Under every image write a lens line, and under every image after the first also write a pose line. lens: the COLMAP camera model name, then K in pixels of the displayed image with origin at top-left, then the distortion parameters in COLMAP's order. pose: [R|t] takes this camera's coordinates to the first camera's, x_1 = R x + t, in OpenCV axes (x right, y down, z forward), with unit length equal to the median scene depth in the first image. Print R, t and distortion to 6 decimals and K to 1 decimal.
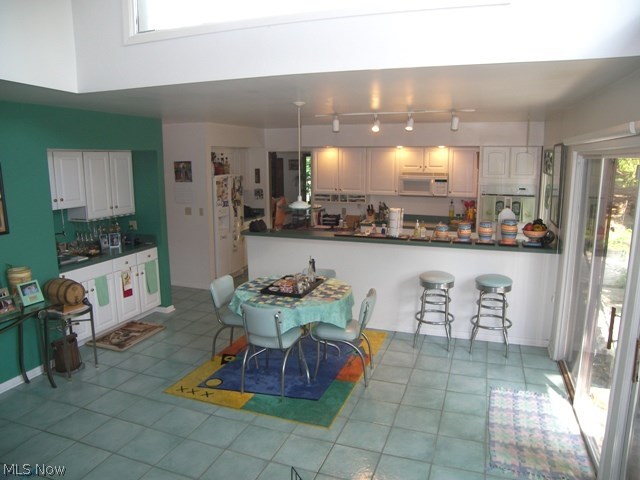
lens RADIAL K [[481.2, 0, 318.3], [0, 481.2, 242.8], [0, 0, 1]] dist [-0.005527, -0.000919]
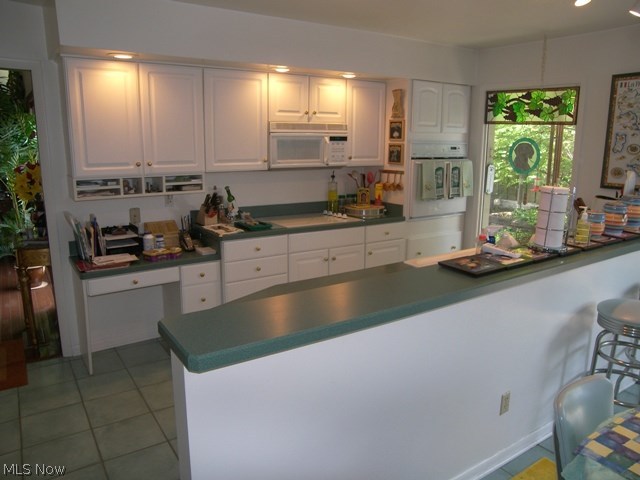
lens RADIAL K [[479.3, 0, 319.9], [0, 479.3, 237.0], [0, 0, 1]] dist [-0.103418, 0.025836]
pose [[0.616951, -0.161180, 0.770319, -0.202510], [0.137935, 0.985798, 0.095794, -0.070822], [-0.774819, 0.047154, 0.630422, 0.660527]]
